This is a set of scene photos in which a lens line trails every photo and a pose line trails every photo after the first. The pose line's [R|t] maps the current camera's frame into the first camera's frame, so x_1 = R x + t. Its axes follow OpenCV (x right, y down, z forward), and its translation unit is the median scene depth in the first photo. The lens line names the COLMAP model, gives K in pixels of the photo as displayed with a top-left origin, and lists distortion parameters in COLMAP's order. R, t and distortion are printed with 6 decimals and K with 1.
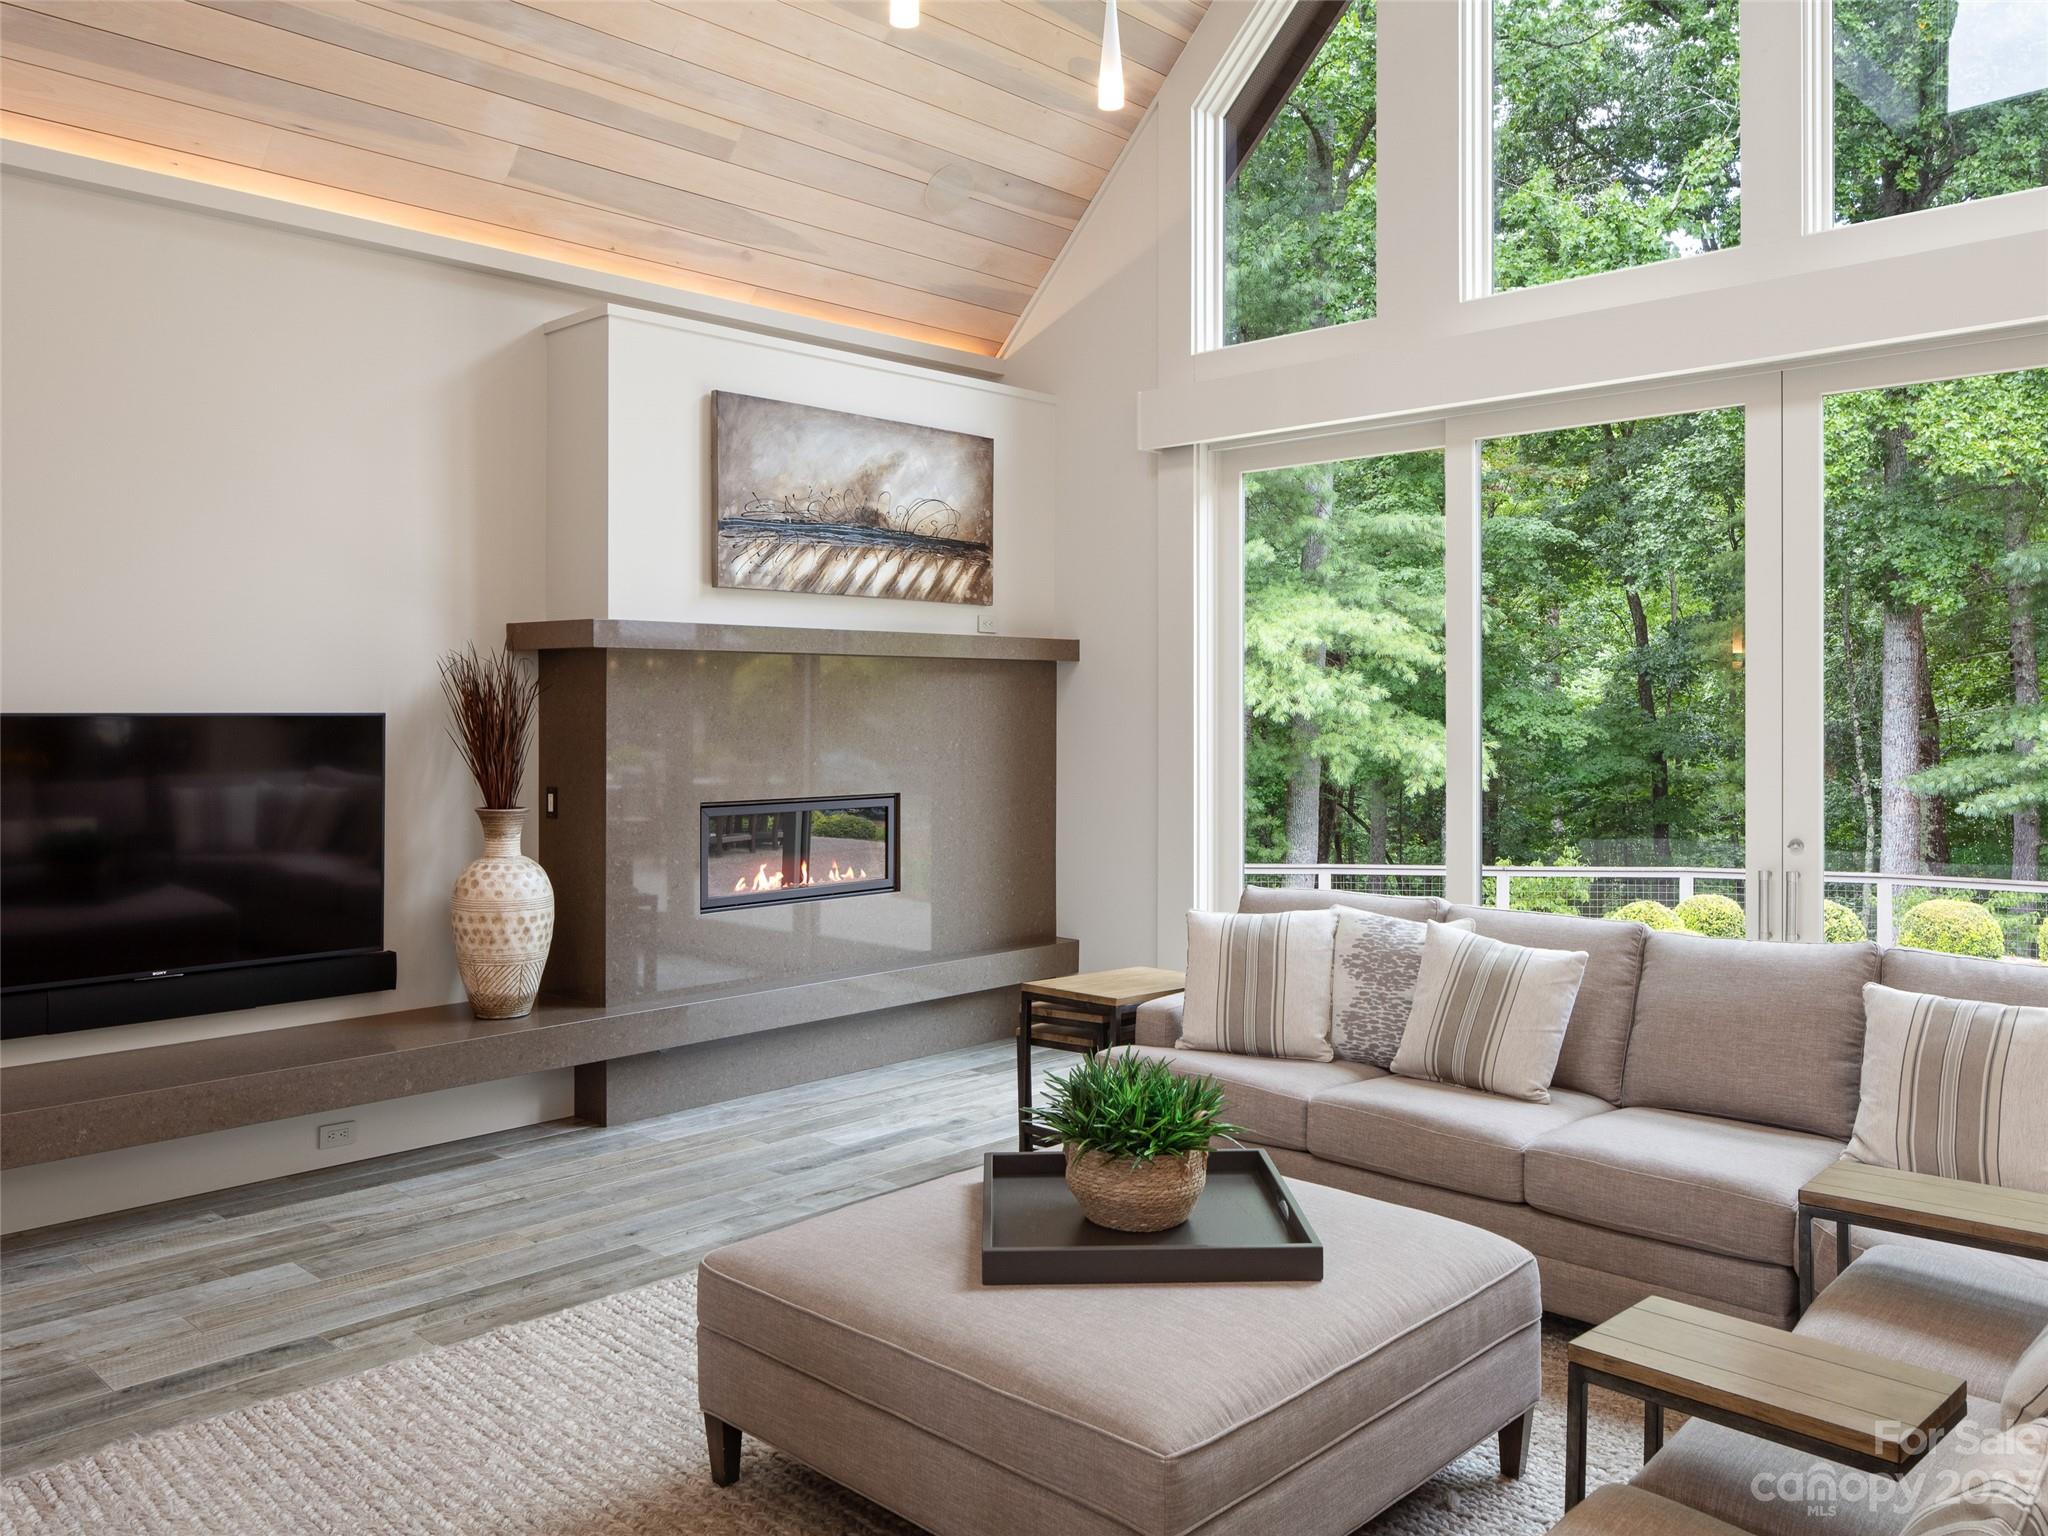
lens RADIAL K [[1583.7, 0, 1010.1], [0, 1583.7, 698.3], [0, 0, 1]] dist [-0.001614, 0.002743]
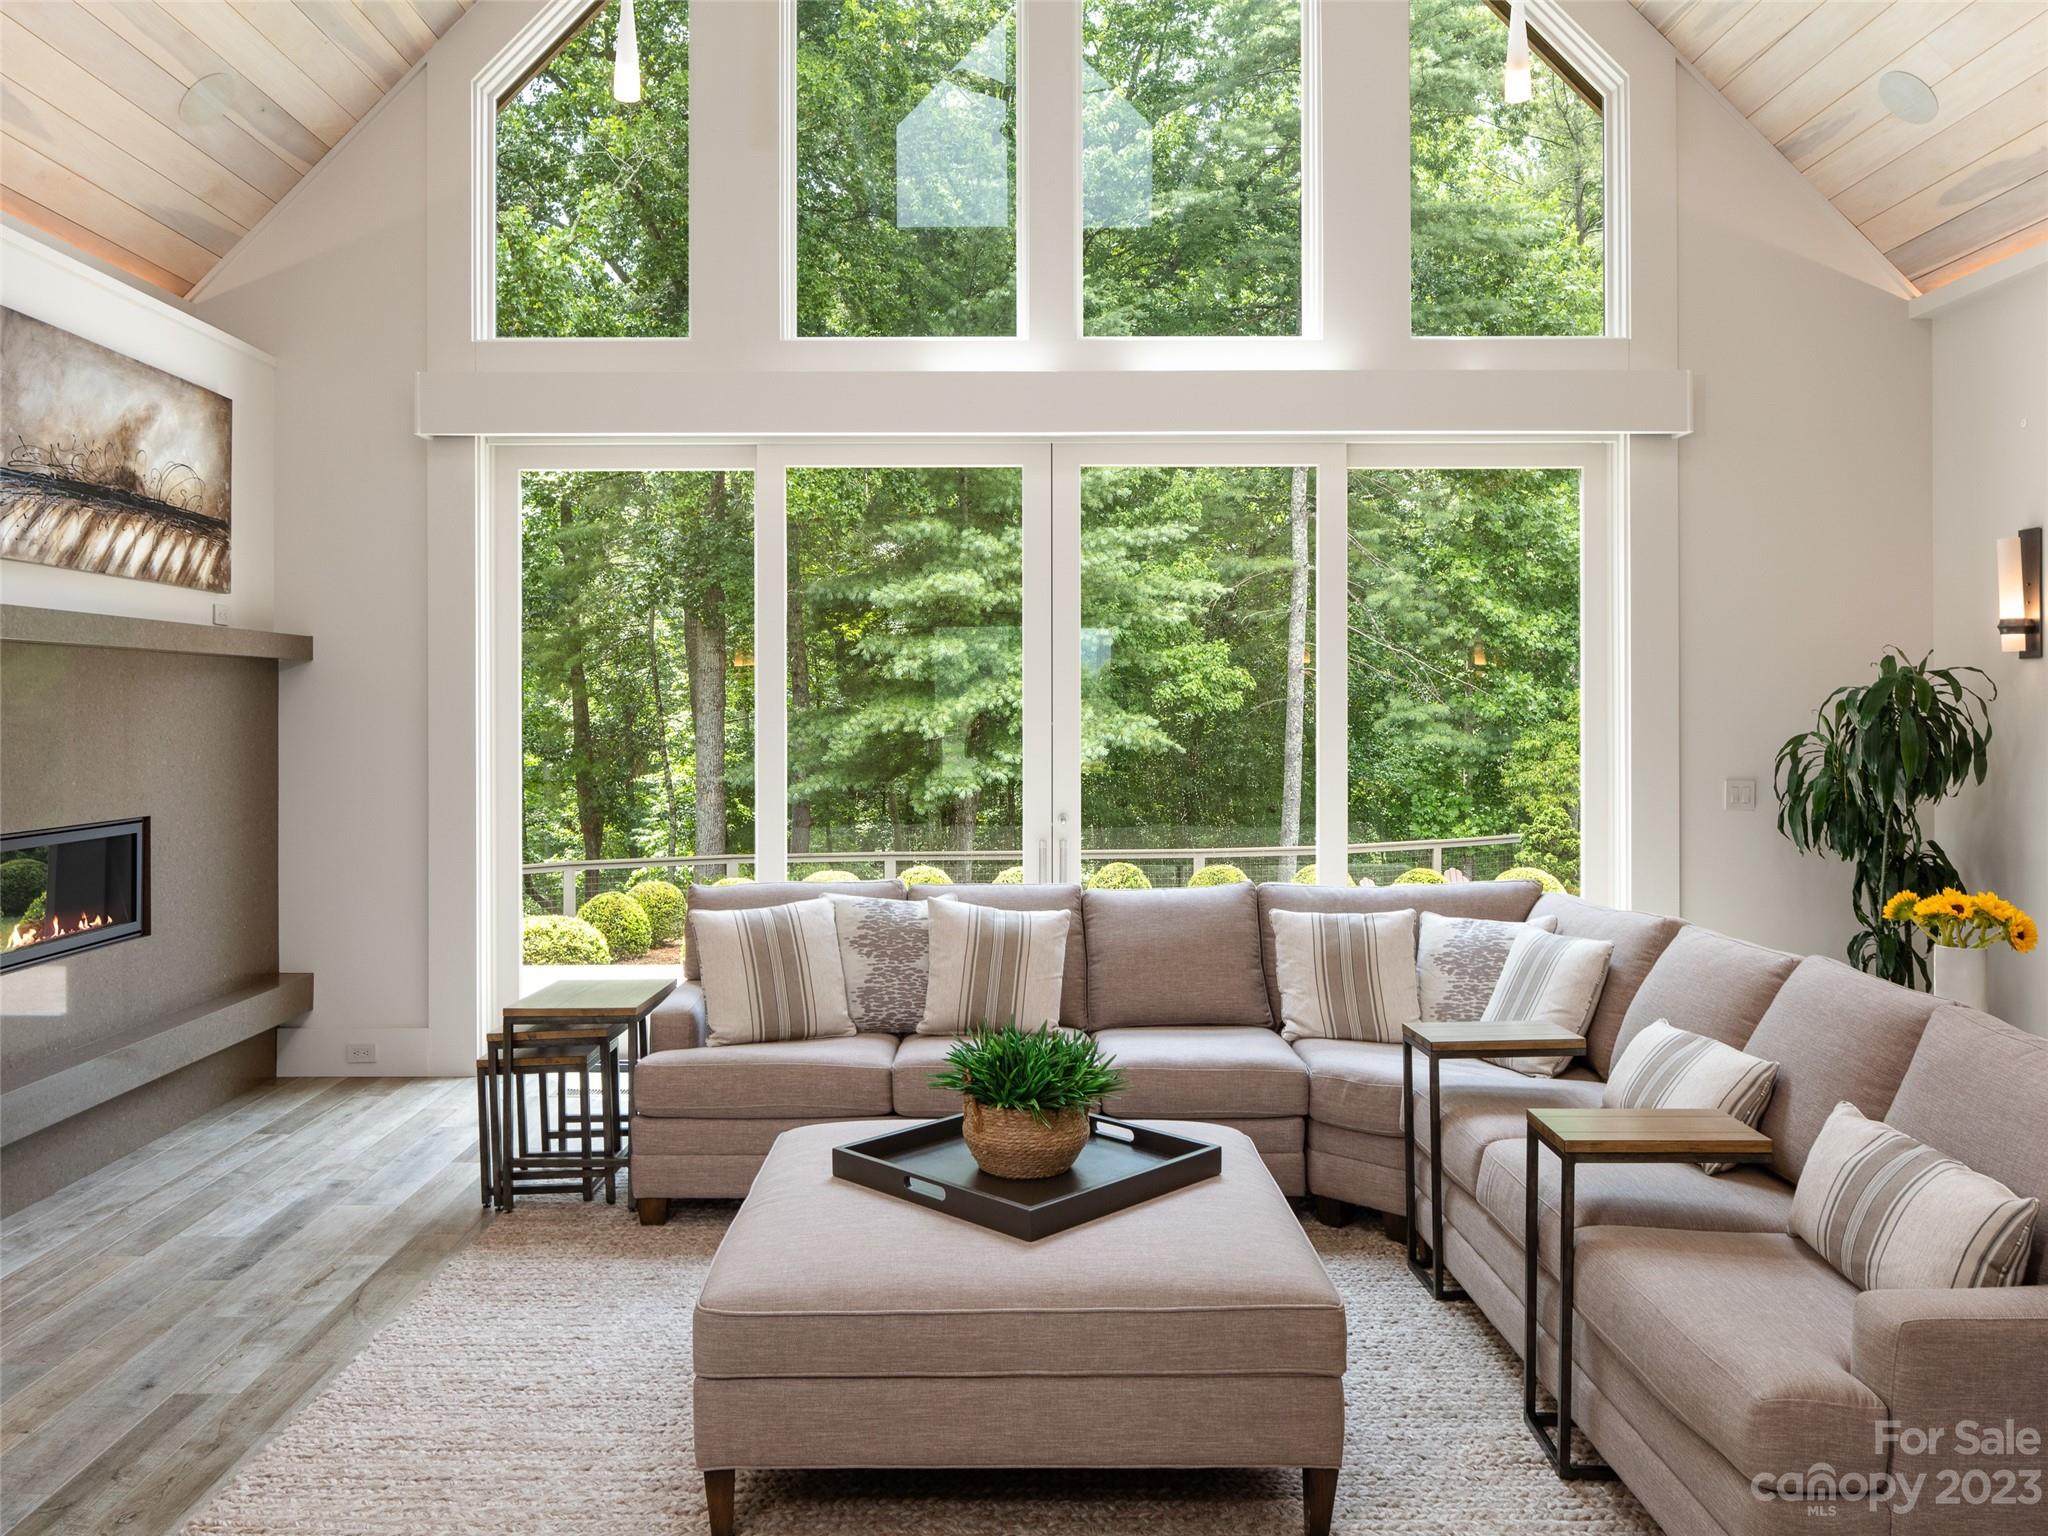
lens RADIAL K [[1583.7, 0, 1010.1], [0, 1583.7, 698.3], [0, 0, 1]] dist [-0.001614, 0.002743]
pose [[0.713052, 0.003739, 0.701101, -0.352754], [-0.001697, 0.999992, -0.003608, 0.000549], [-0.701109, 0.001383, 0.713053, 0.104423]]
